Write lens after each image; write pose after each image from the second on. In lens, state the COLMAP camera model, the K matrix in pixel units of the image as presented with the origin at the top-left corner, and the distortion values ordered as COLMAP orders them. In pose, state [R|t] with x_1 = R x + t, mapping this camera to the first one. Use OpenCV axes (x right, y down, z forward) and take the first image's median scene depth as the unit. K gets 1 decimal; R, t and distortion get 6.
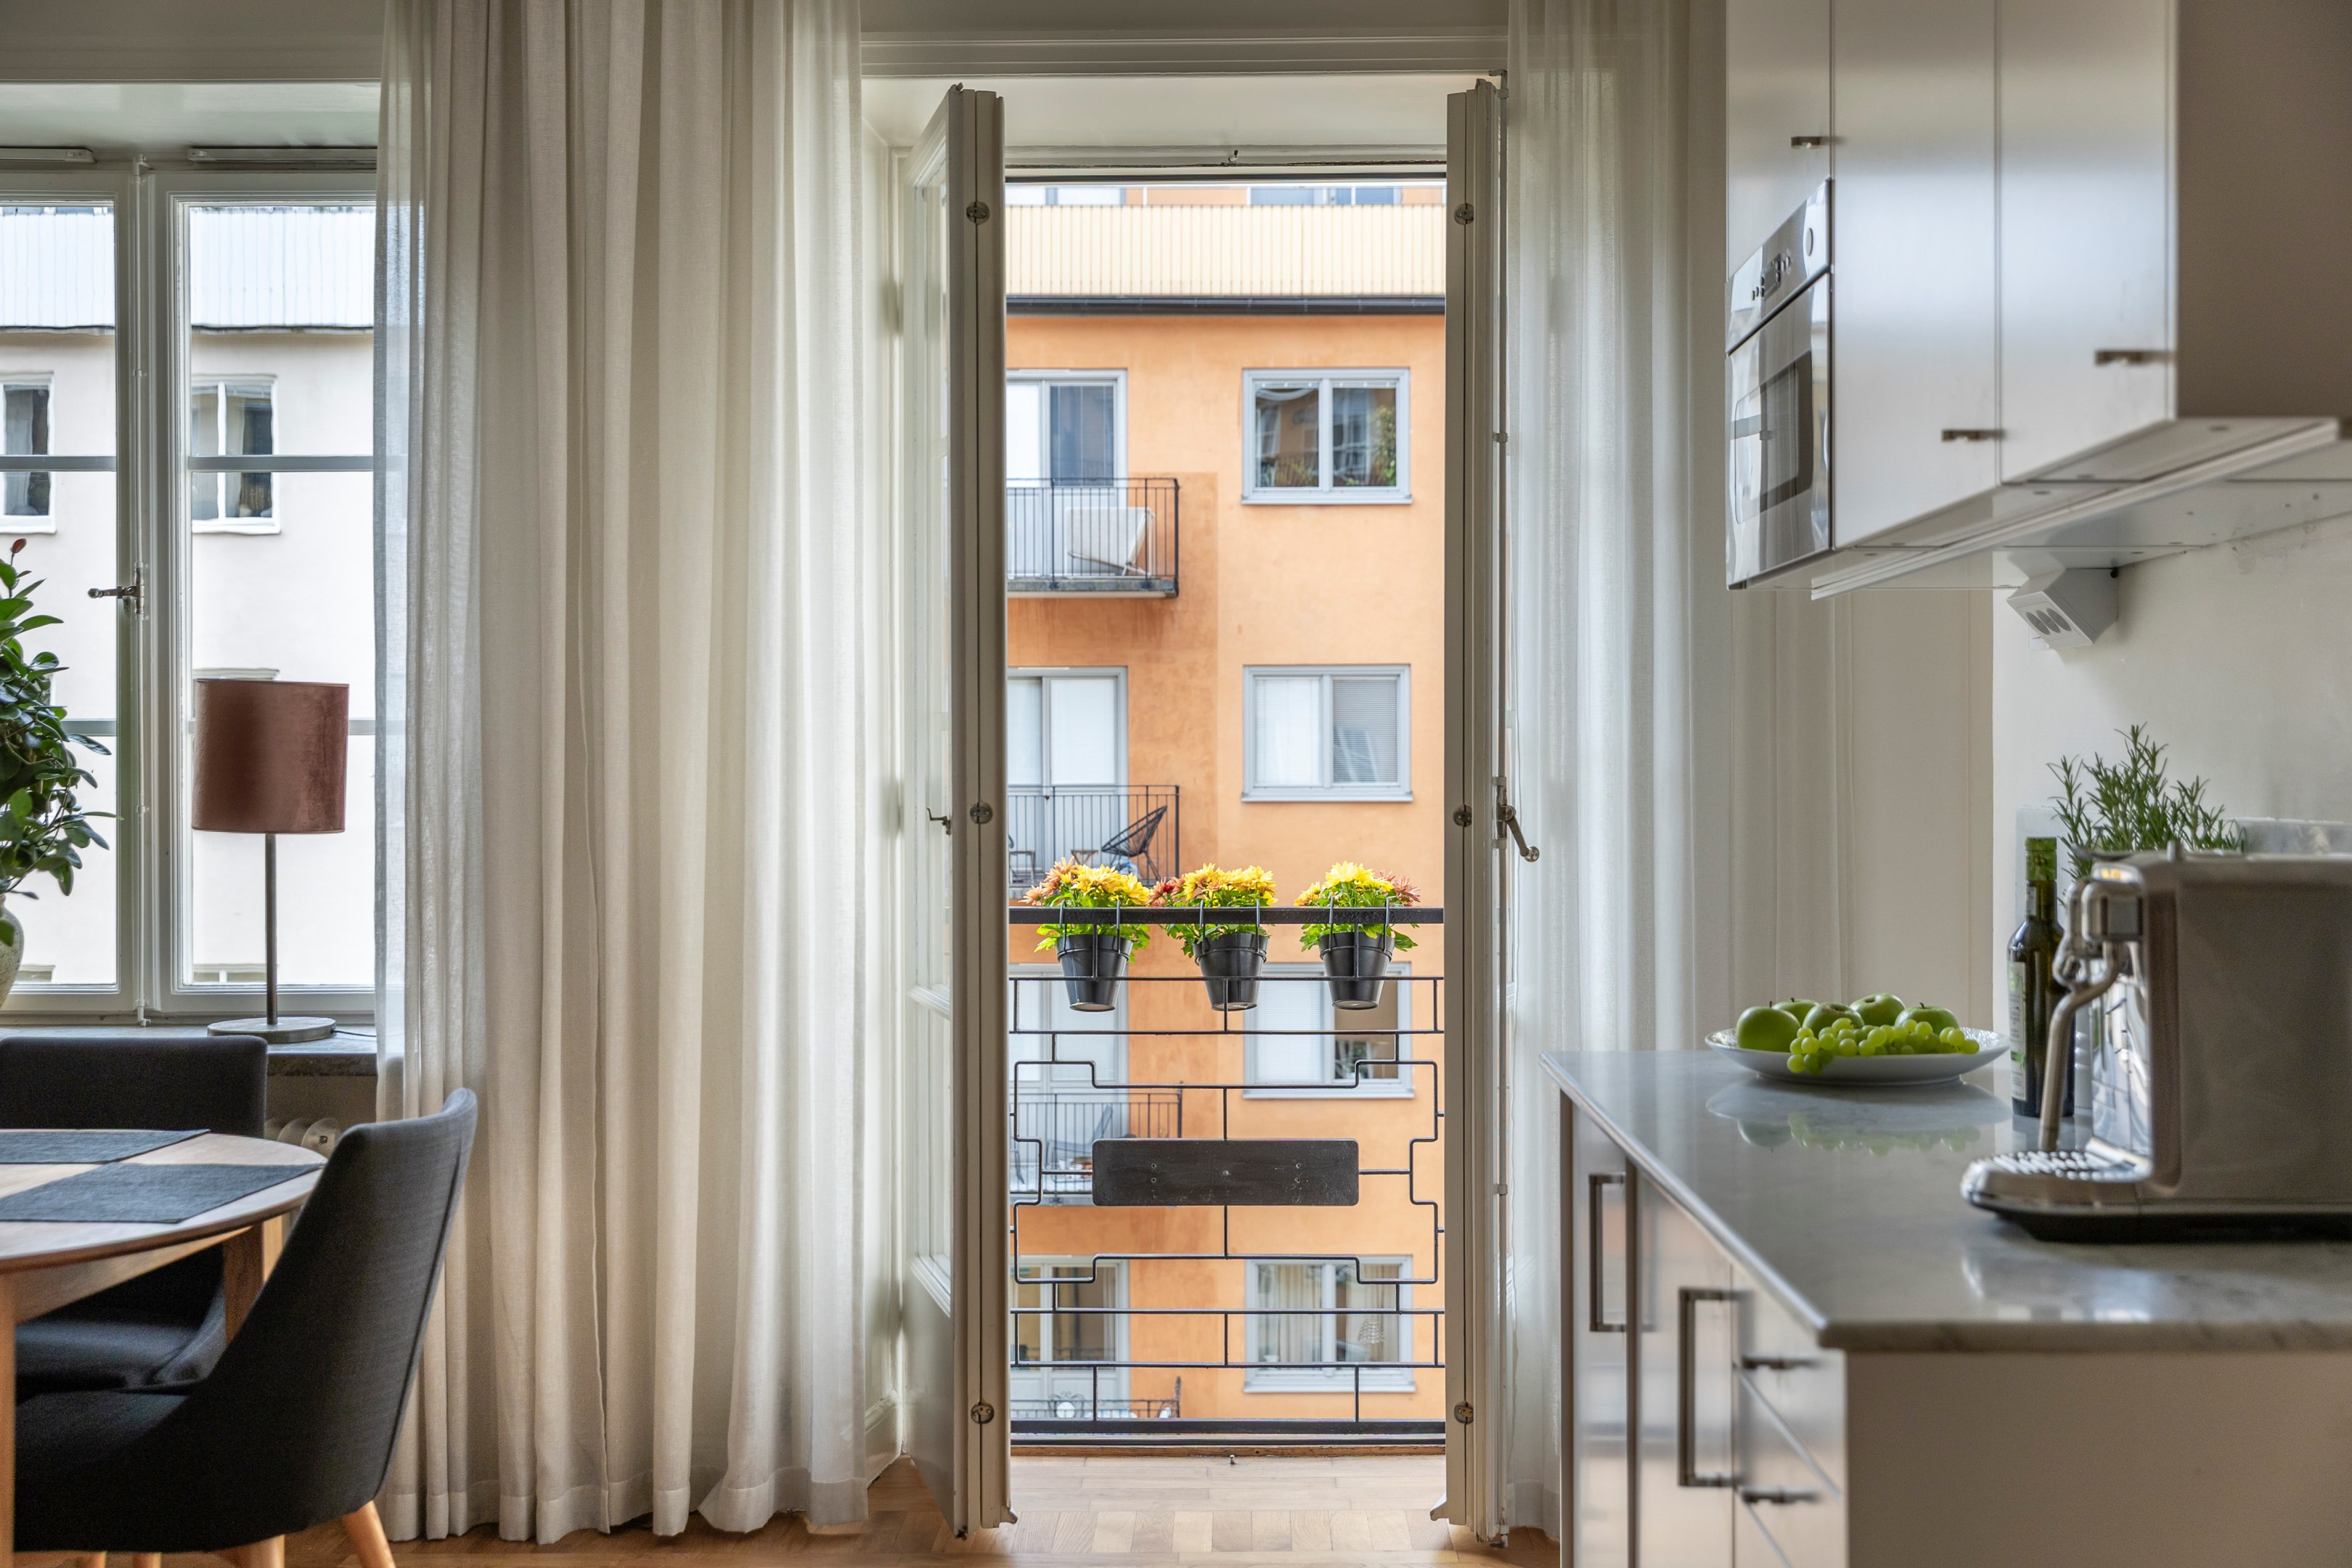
lens RADIAL K [[2611.8, 0, 1224.8], [0, 2611.8, 754.6], [0, 0, 1]] dist [0.007869, 0.015254]
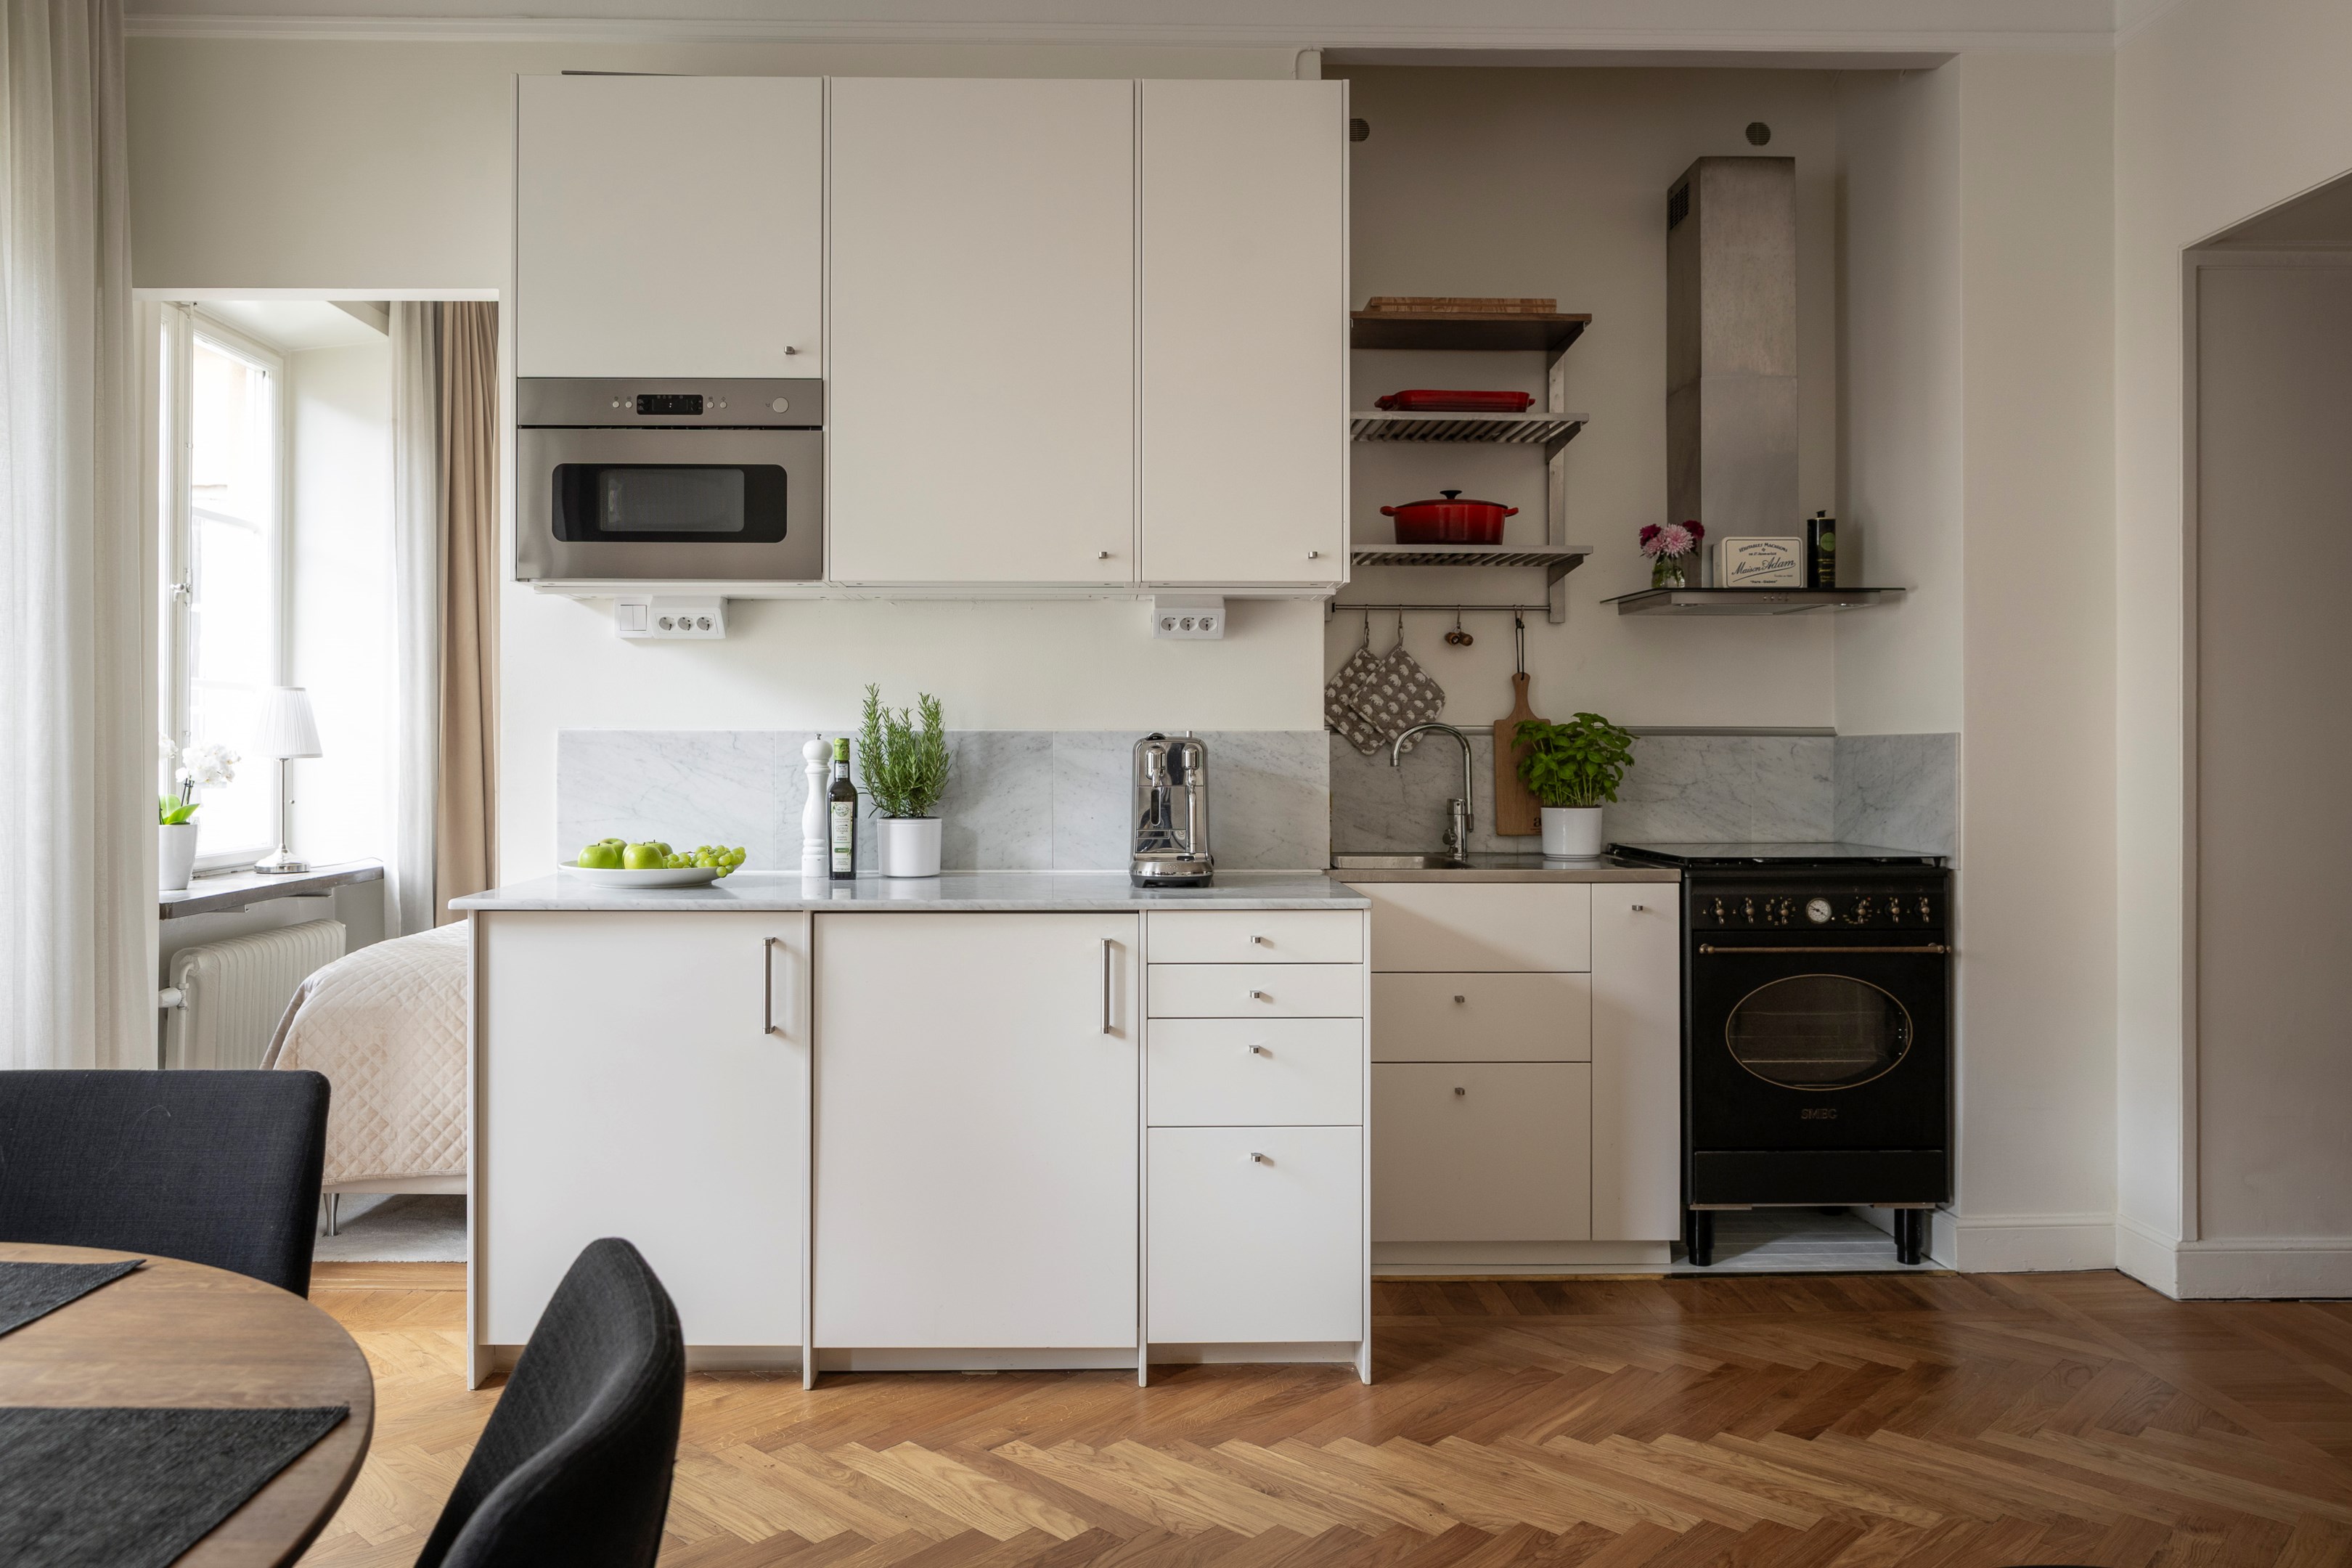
lens RADIAL K [[1667.8, 0, 1112.6], [0, 1667.8, 742.2], [0, 0, 1]] dist [-0.005508, -0.000904]
pose [[-0.028271, 0.006830, 0.999577, -0.610545], [-0.007841, 0.999944, -0.007055, 0.027007], [-0.999570, -0.008037, -0.028215, 0.533682]]
